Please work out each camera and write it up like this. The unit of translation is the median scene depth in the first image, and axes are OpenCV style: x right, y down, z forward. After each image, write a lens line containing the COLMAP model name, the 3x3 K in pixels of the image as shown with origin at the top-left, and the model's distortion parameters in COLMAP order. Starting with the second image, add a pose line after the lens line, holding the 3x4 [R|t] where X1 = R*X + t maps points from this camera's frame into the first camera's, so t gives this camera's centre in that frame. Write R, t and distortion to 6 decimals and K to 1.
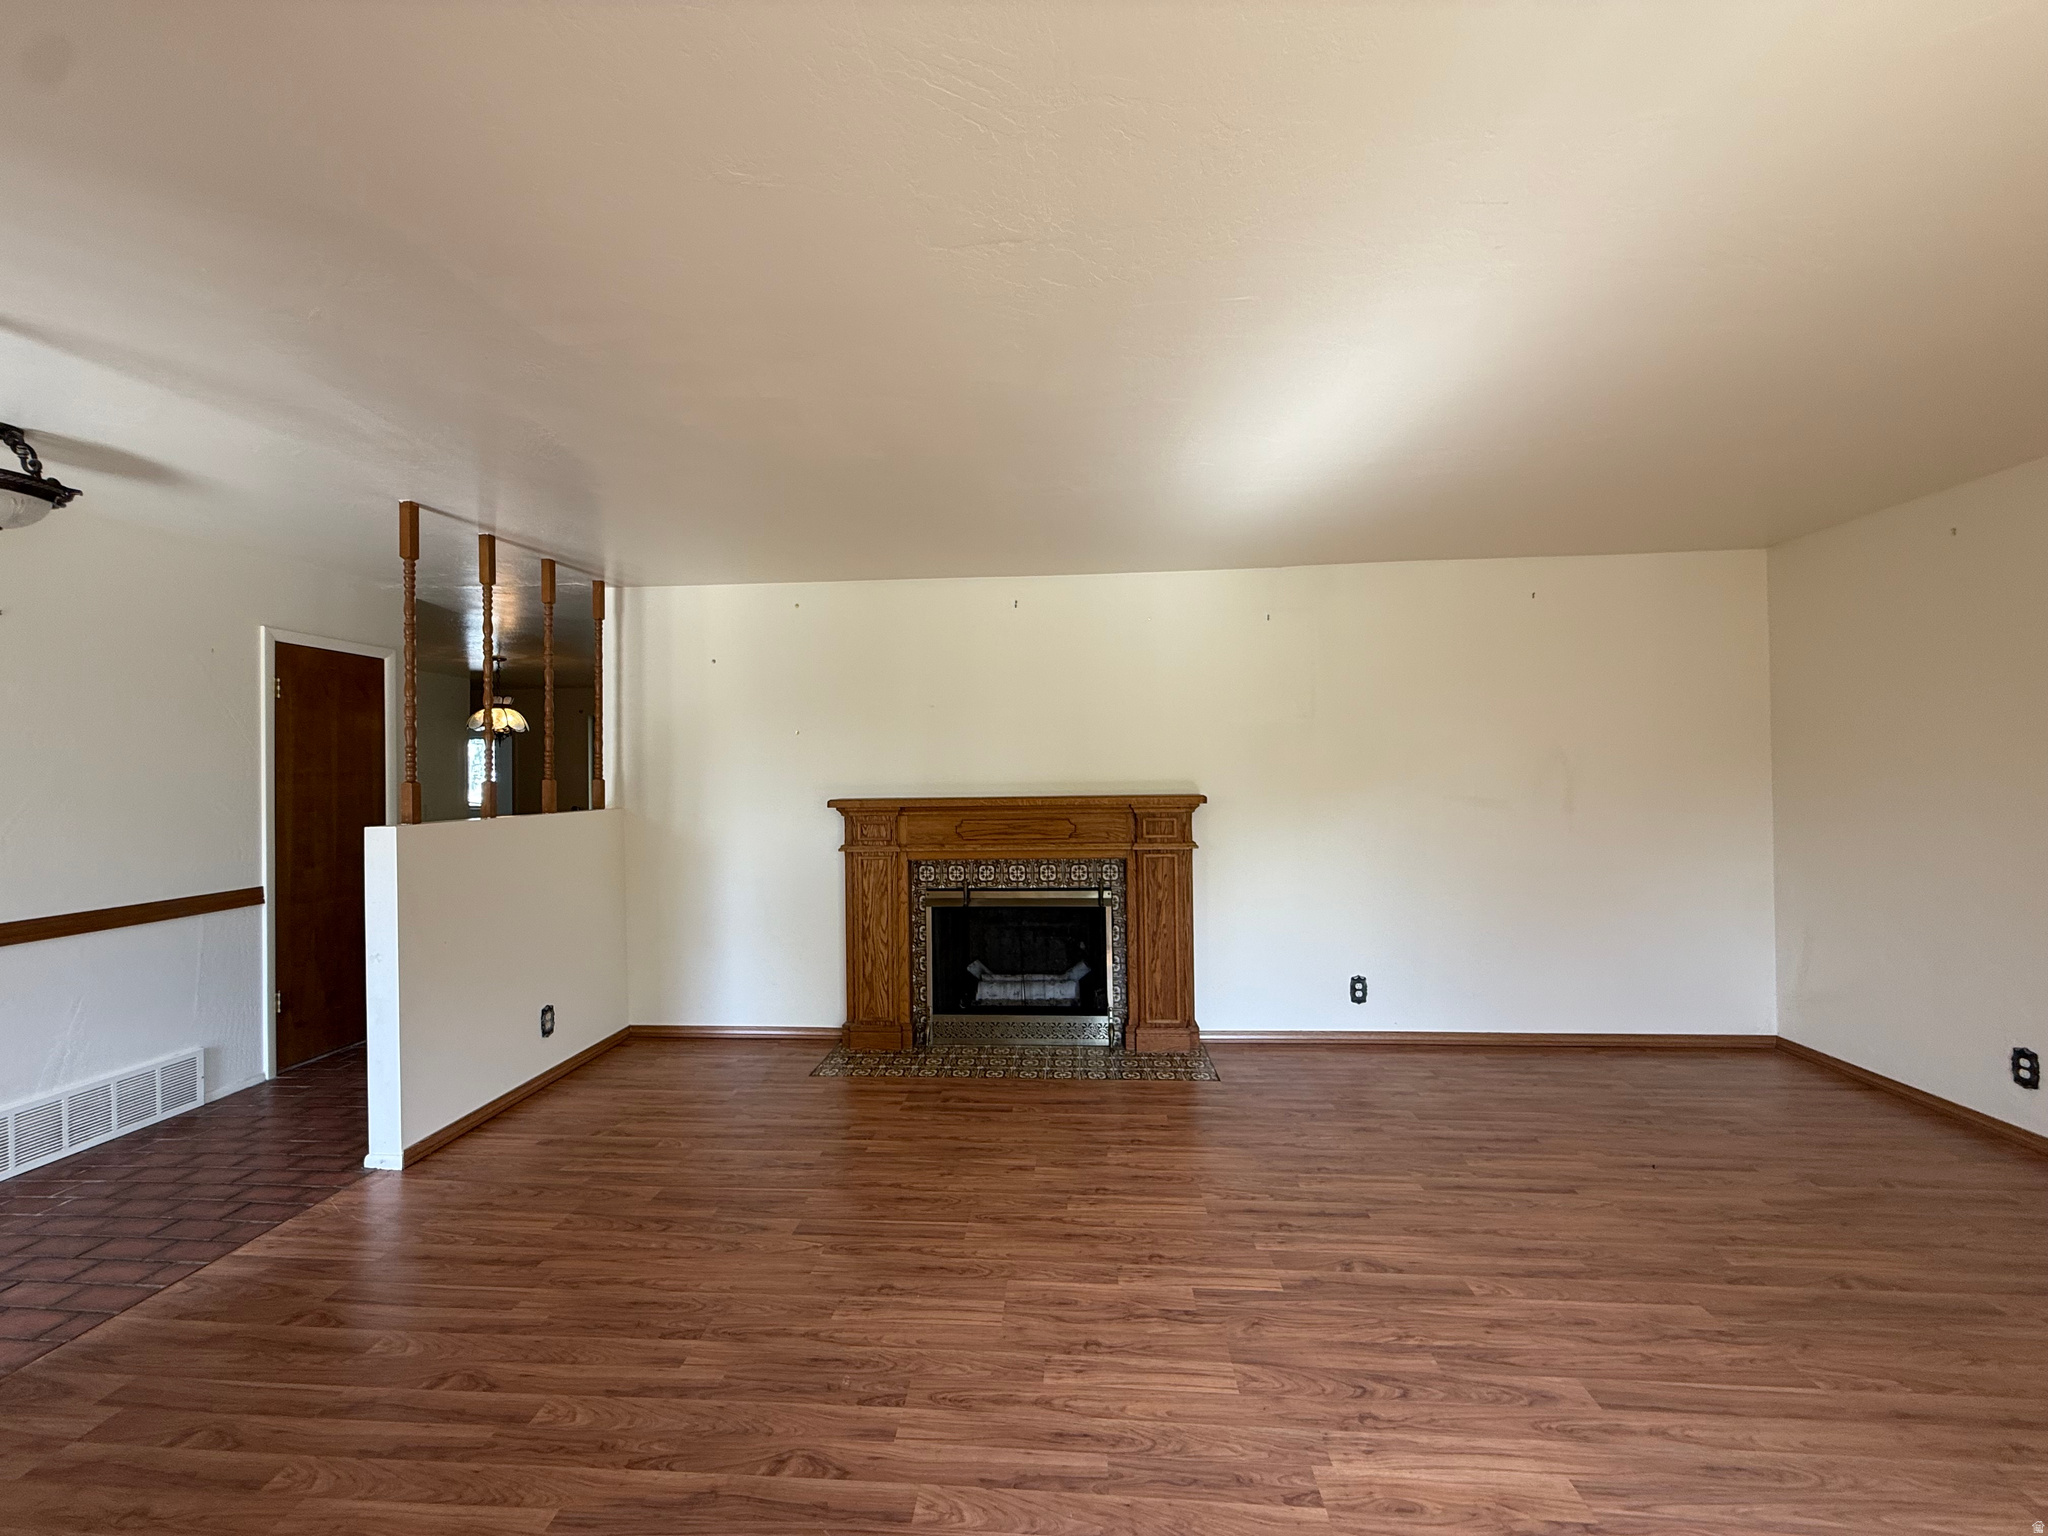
lens RADIAL K [[814.0, 0, 1022.1], [0, 814.0, 763.9], [0, 0, 1]] dist [0.000501, -0.000084]
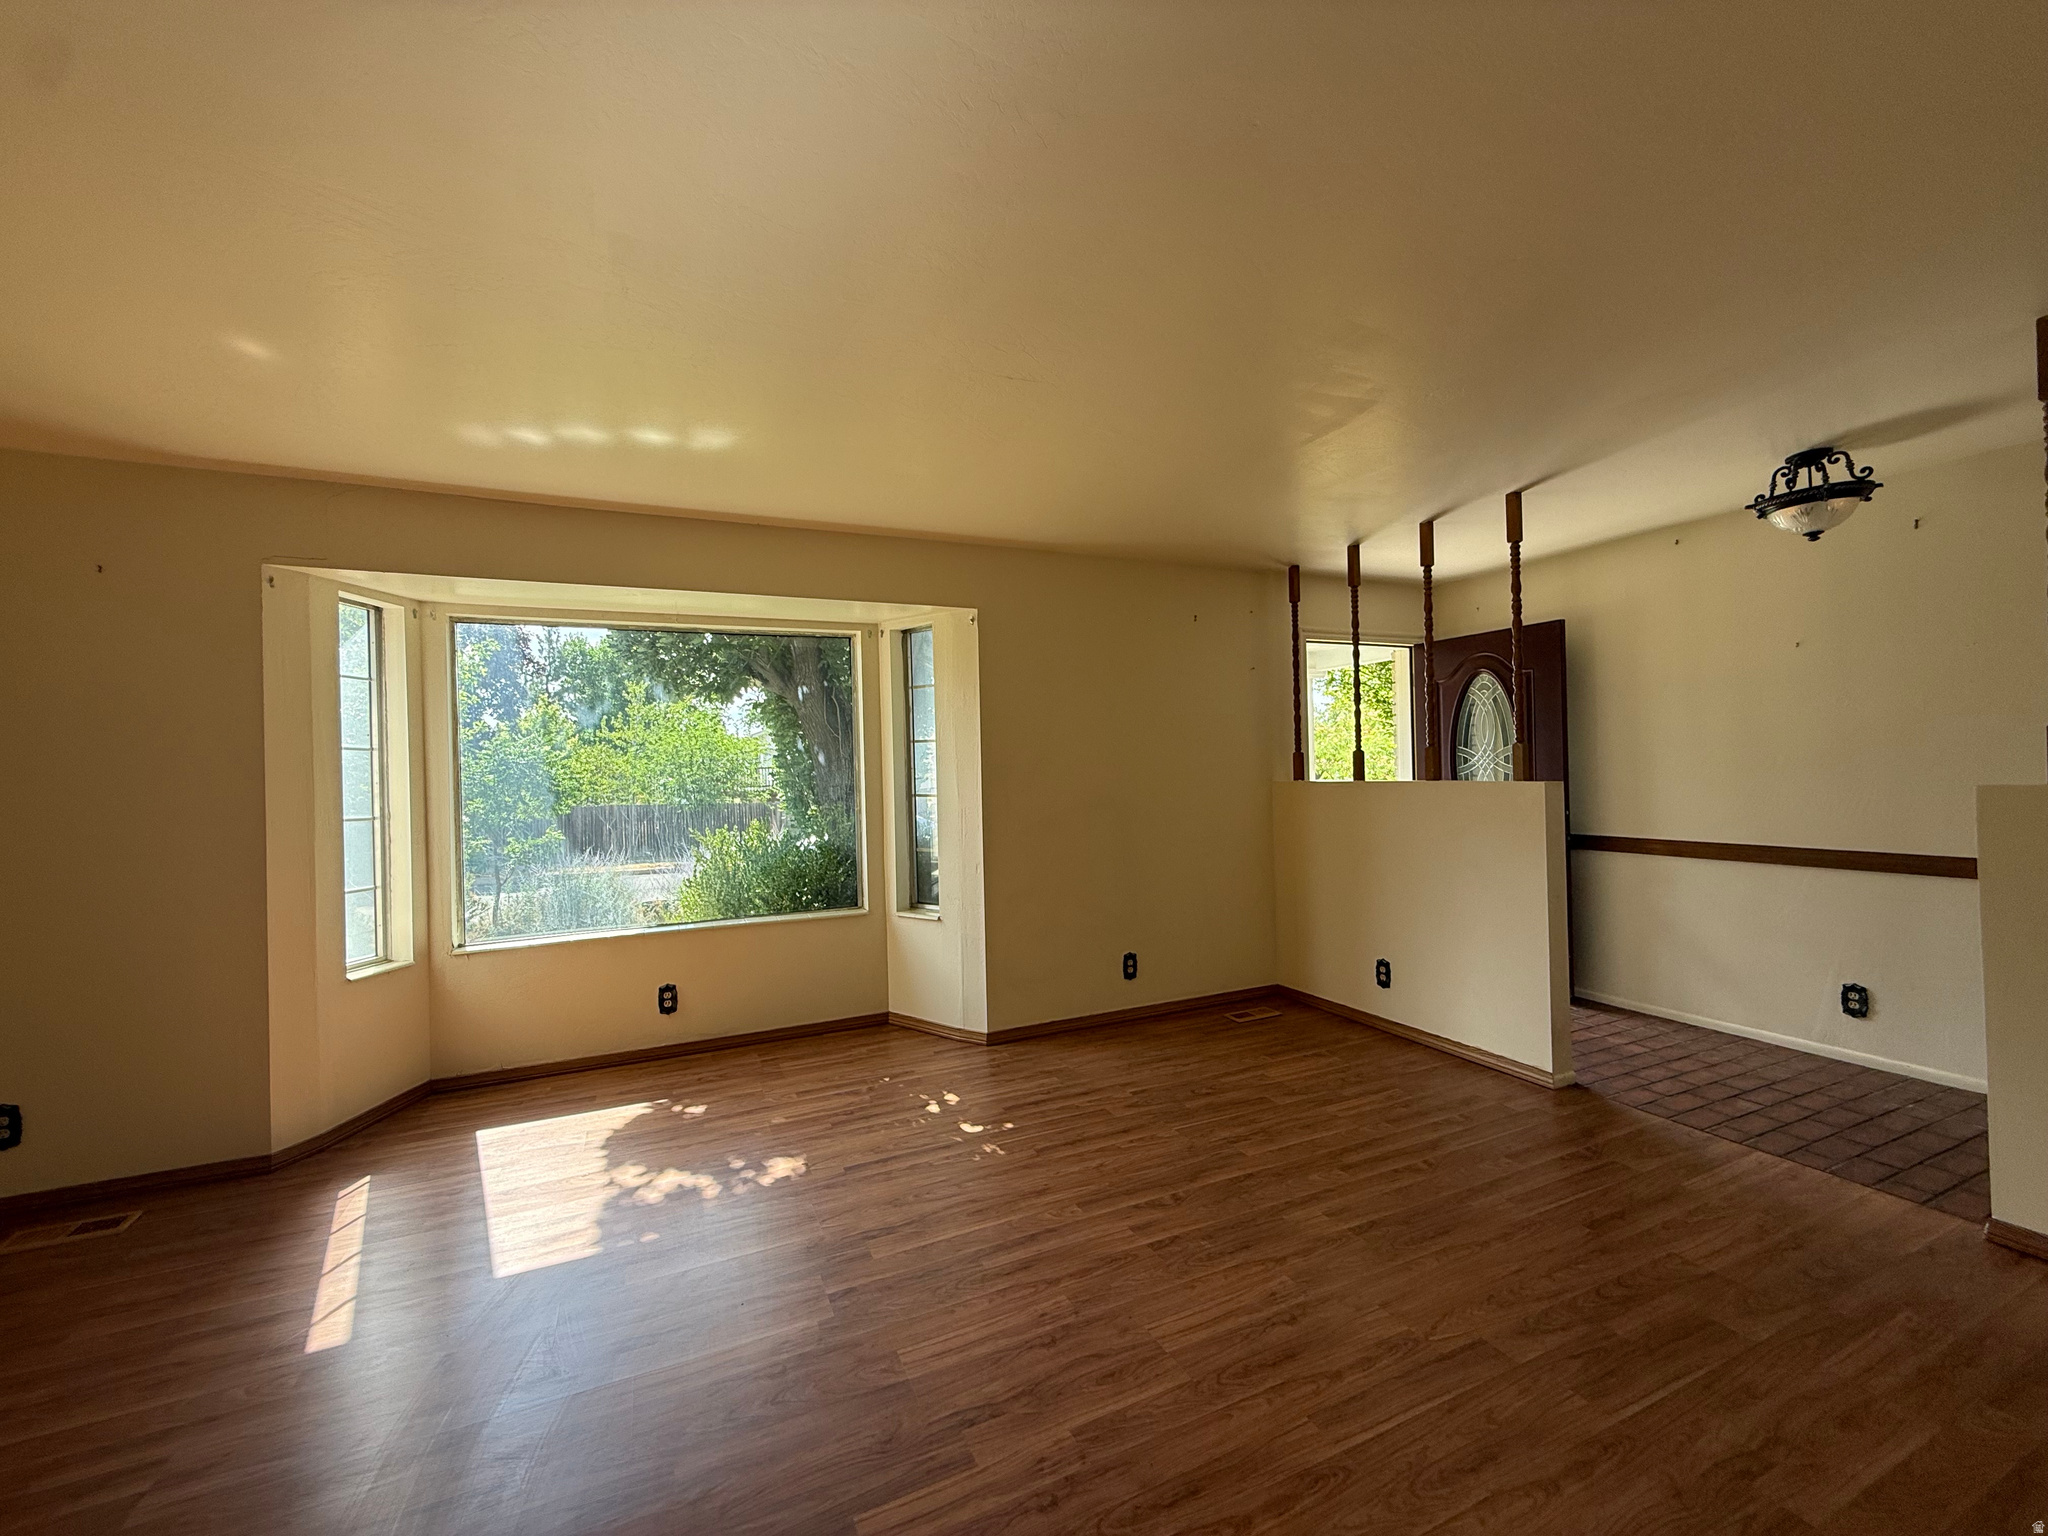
lens RADIAL K [[816.9, 0, 1020.0], [0, 816.9, 771.0], [0, 0, 1]] dist [-0.000864, 0.000140]
pose [[-0.877552, 0.033561, -0.478306, 0.549785], [0.041032, 0.999144, -0.005175, 0.043914], [0.477723, -0.024167, -0.878178, 1.832409]]
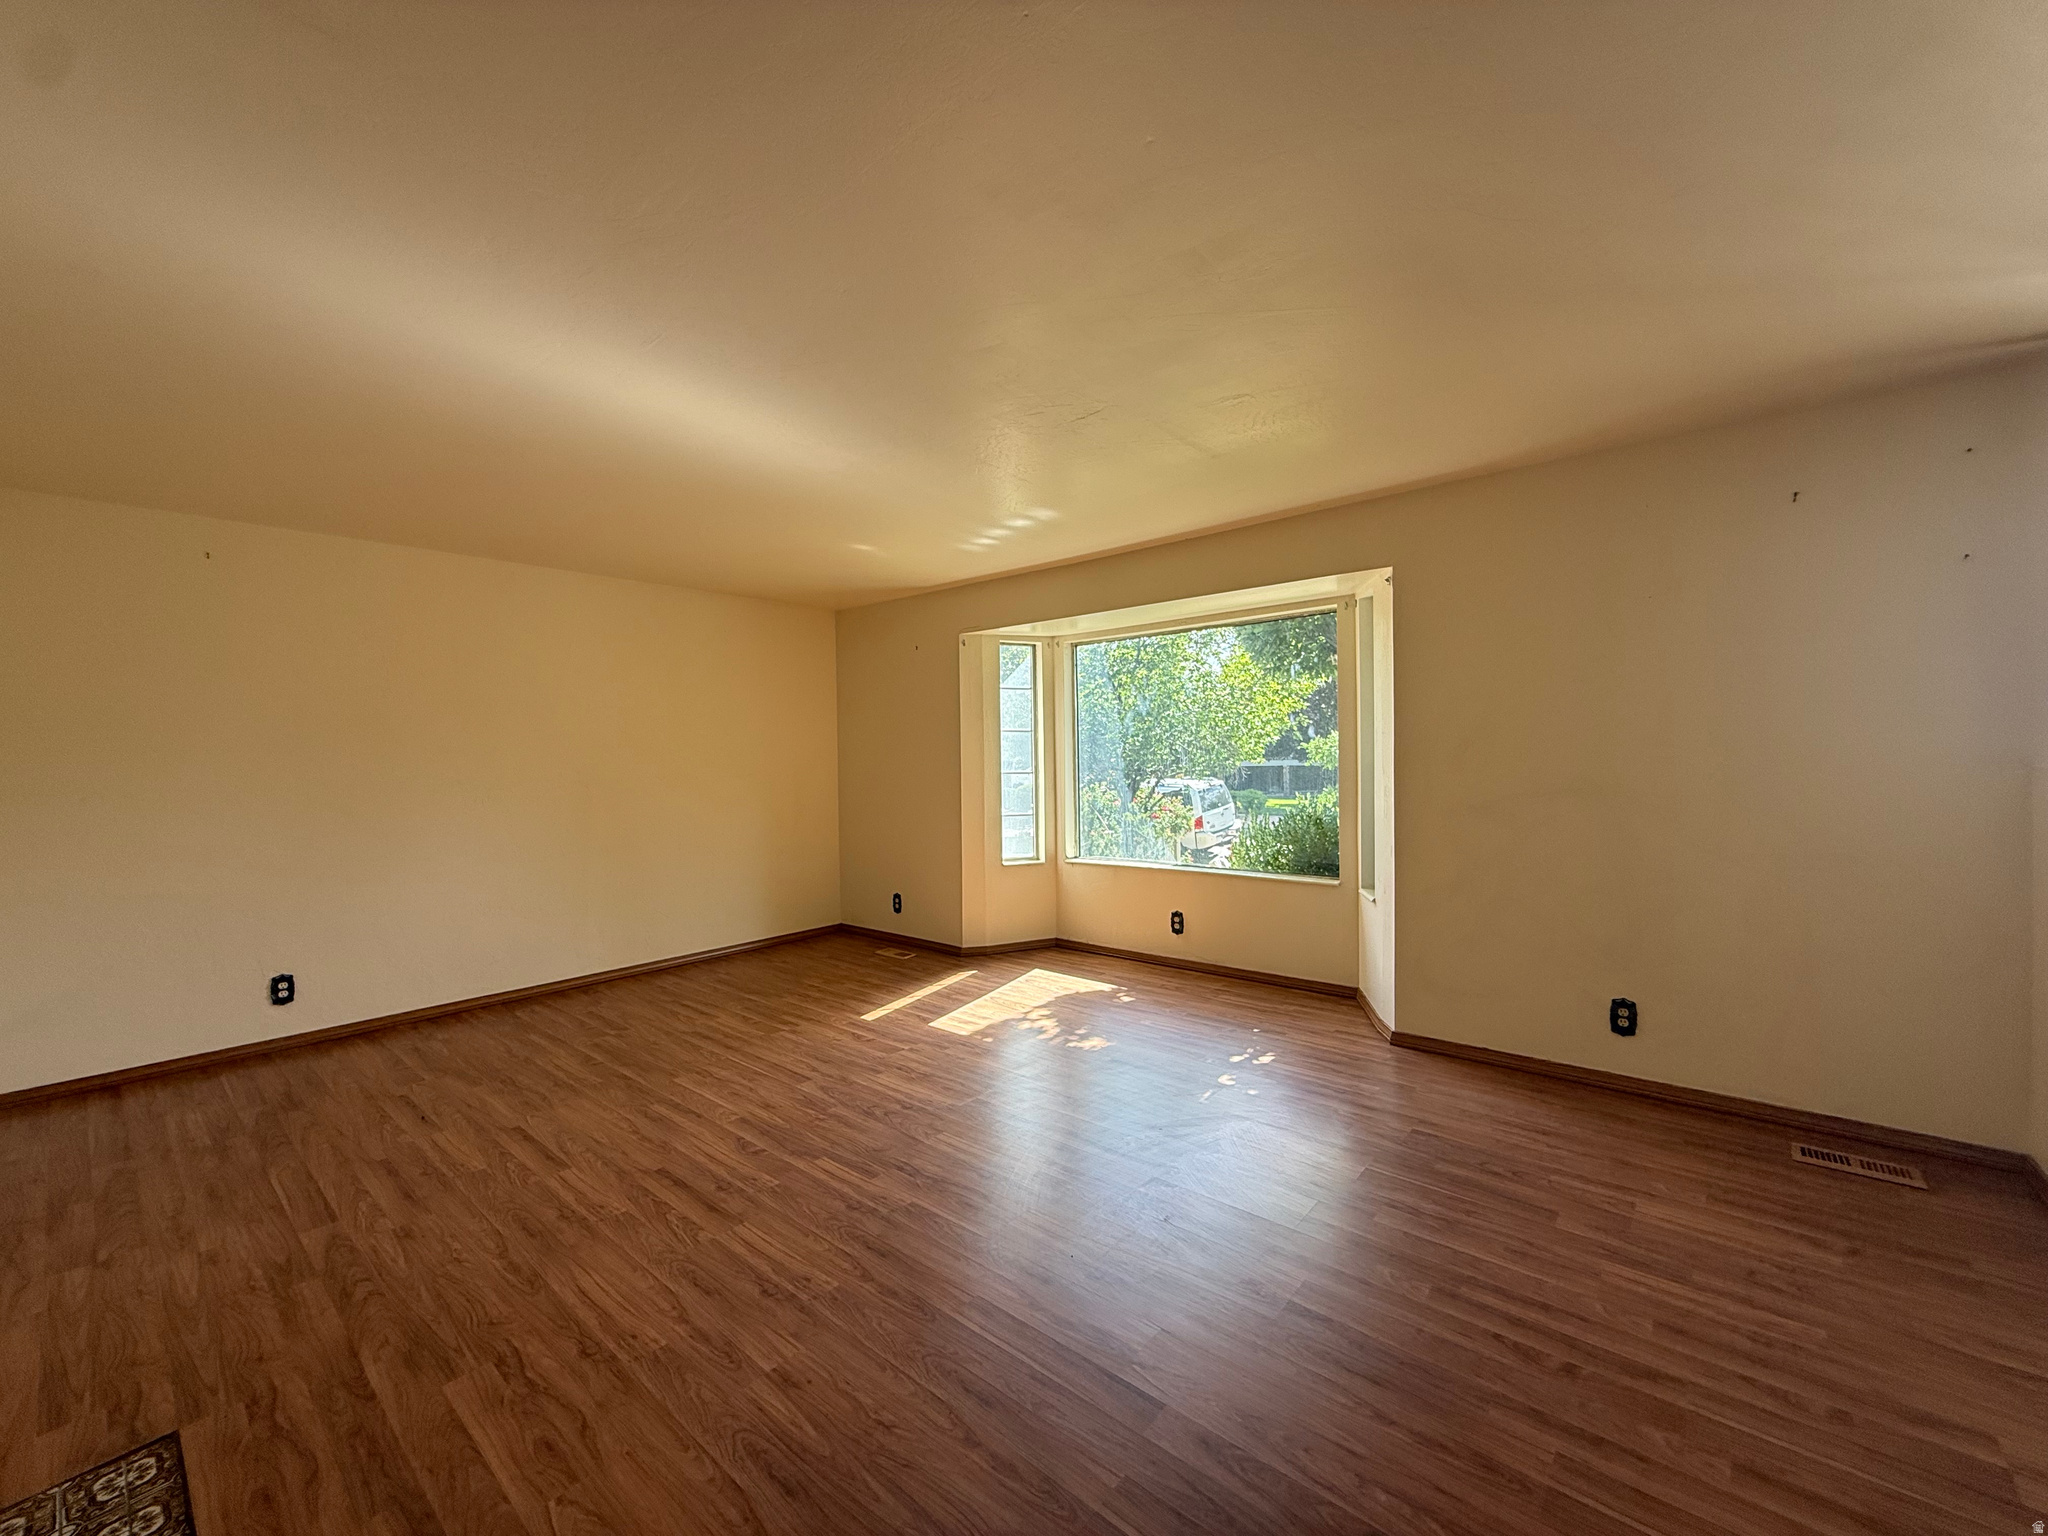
lens RADIAL K [[816.9, 0, 1020.0], [0, 816.9, 771.0], [0, 0, 1]] dist [-0.000864, 0.000140]
pose [[-0.802736, 0.014002, 0.596170, -0.736013], [0.018929, 0.999819, 0.002005, 0.066770], [-0.596034, 0.012895, -0.802856, 1.989551]]
